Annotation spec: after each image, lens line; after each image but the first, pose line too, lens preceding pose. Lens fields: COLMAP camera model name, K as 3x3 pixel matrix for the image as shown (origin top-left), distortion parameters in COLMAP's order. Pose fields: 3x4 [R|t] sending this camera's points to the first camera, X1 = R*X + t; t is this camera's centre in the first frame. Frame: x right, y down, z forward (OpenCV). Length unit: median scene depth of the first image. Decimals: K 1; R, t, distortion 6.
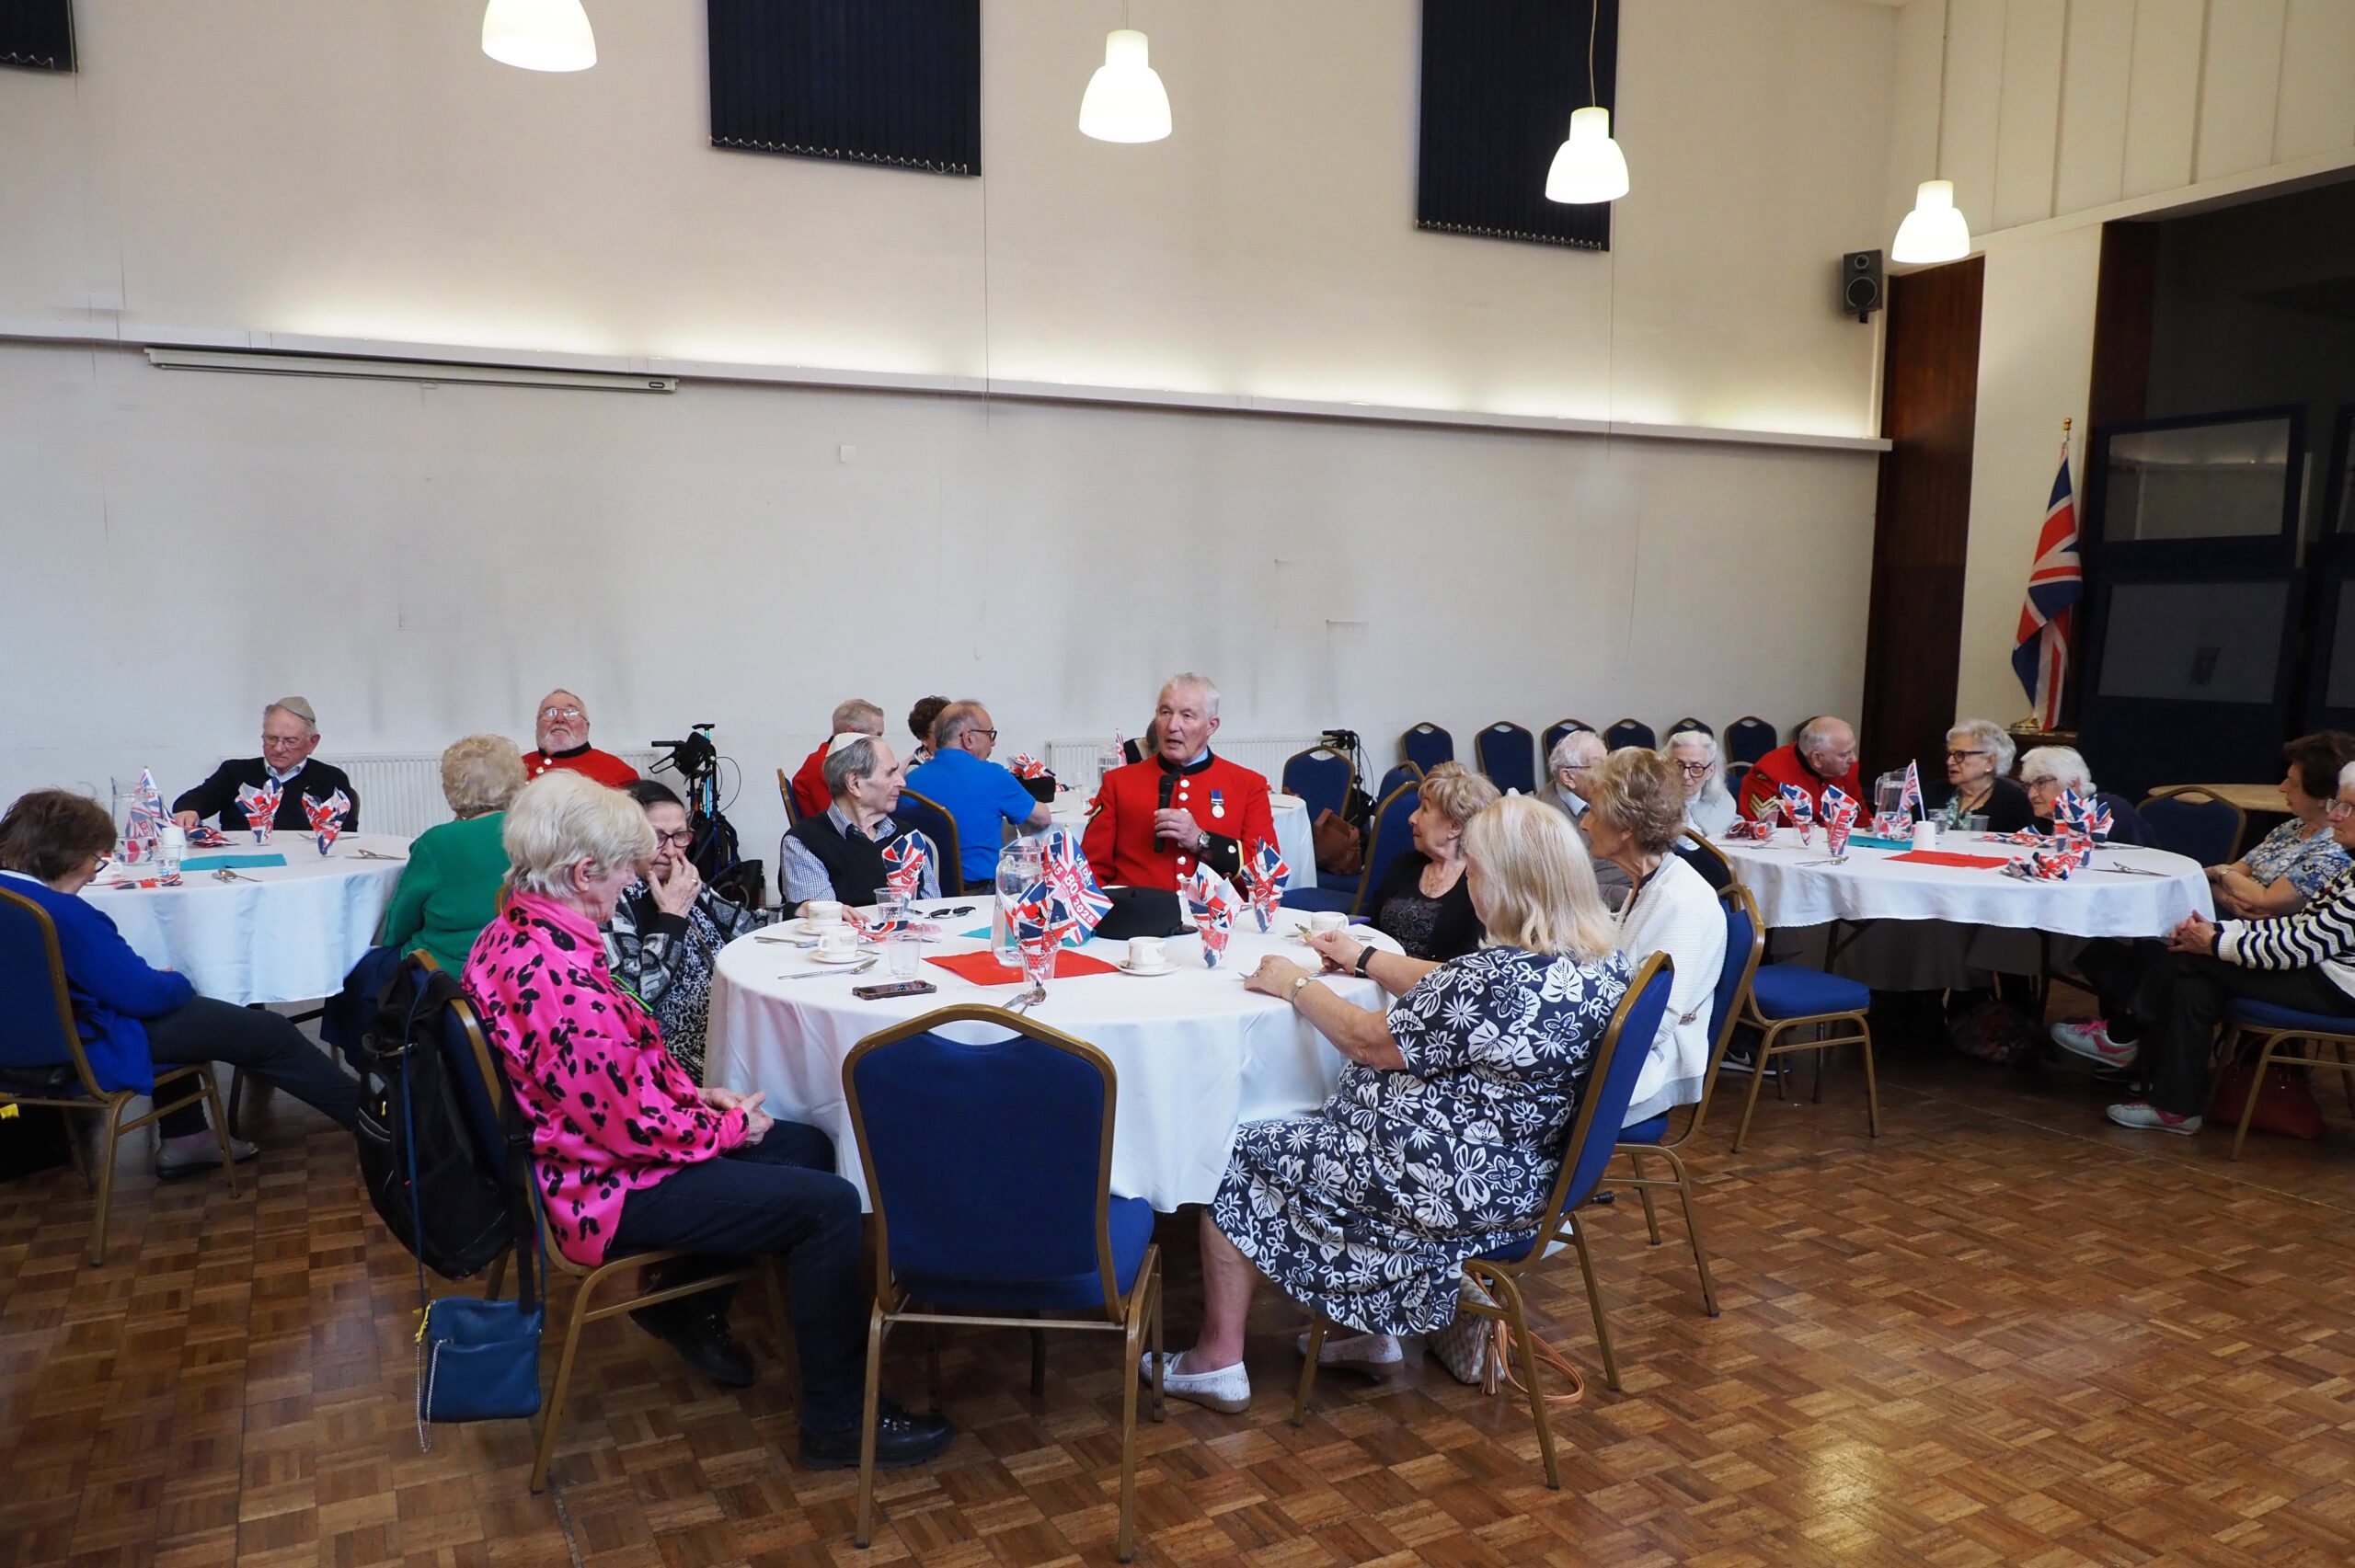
lens RADIAL K [[1663.0, 0, 1198.0], [0, 1663.0, 881.2], [0, 0, 1]] dist [-0.014405, 0.000698]
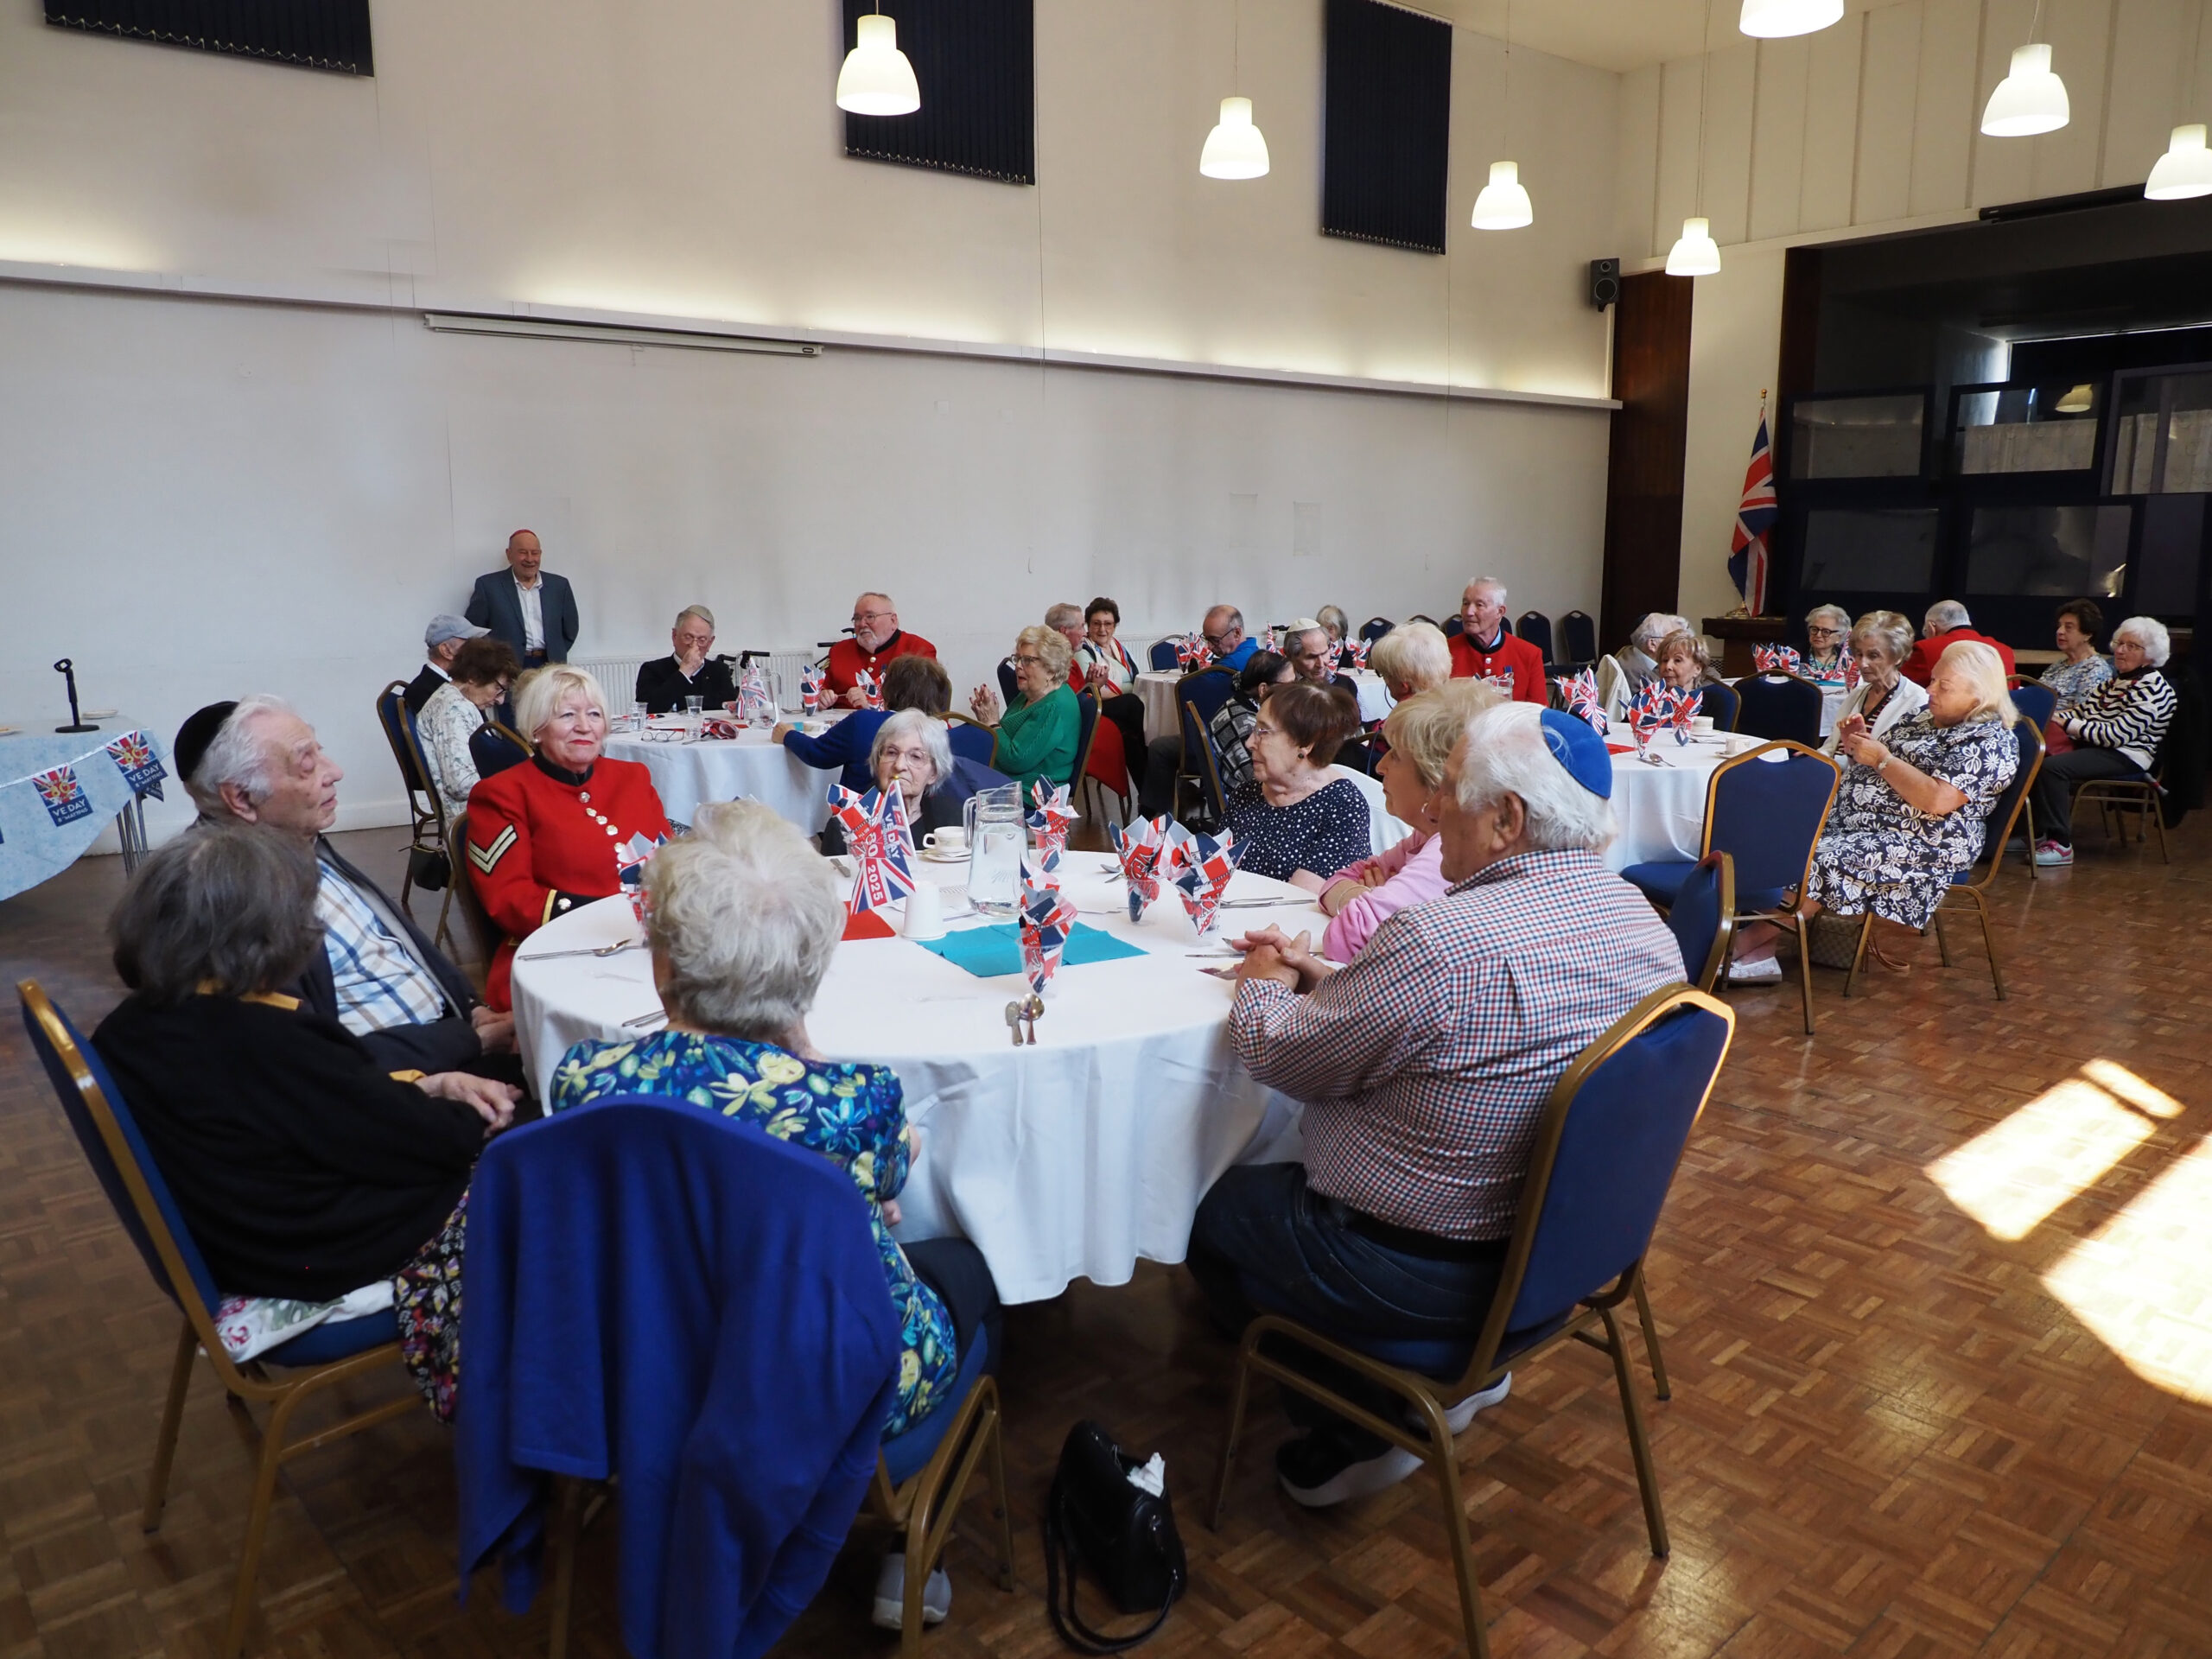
lens RADIAL K [[1568.3, 0, 1111.6], [0, 1568.3, 821.1], [0, 0, 1]] dist [-0.019306, 0.010073]
pose [[0.970767, -0.049101, 0.234948, -0.470698], [0.043502, 0.998634, 0.028960, 0.027801], [-0.236049, -0.017893, 0.971576, -0.212106]]
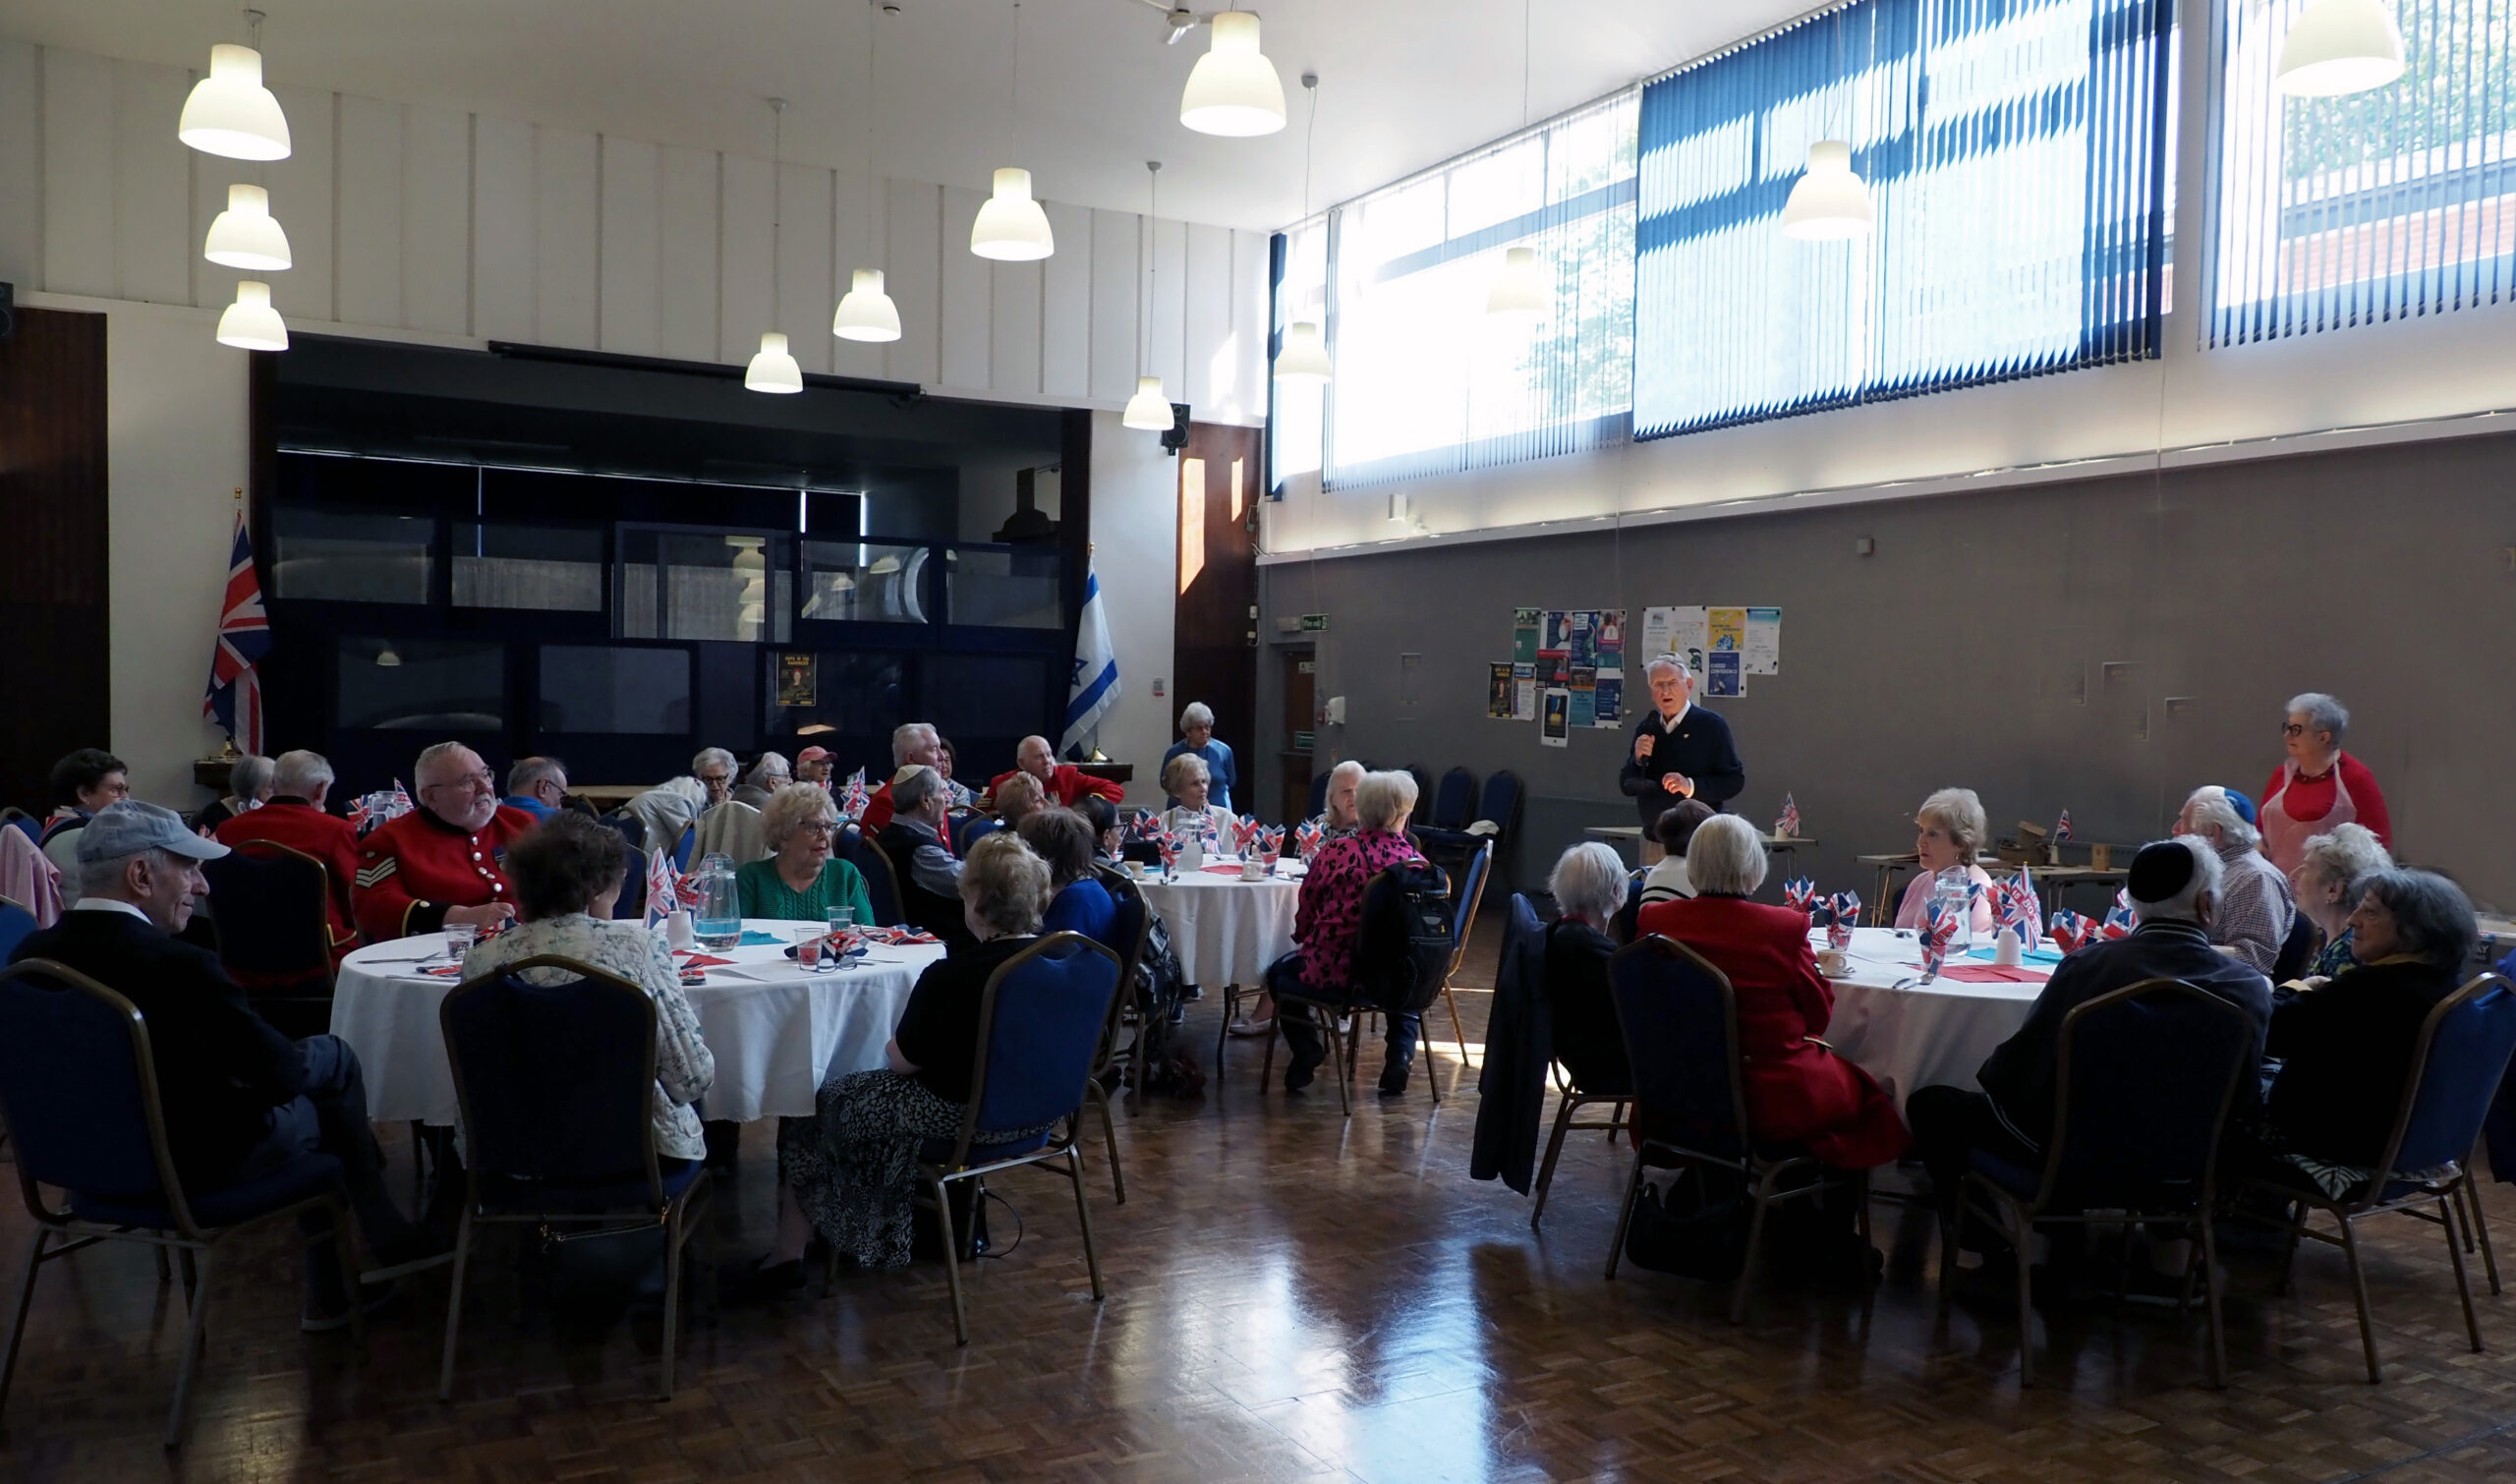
lens RADIAL K [[1923.8, 0, 1278.7], [0, 1923.8, 783.8], [0, 0, 1]] dist [-0.029808, 0.038073]
pose [[-0.034169, -0.045555, 0.998377, -1.186667], [0.123018, 0.991172, 0.049437, -0.076363], [-0.991816, 0.124508, -0.028264, 0.494425]]
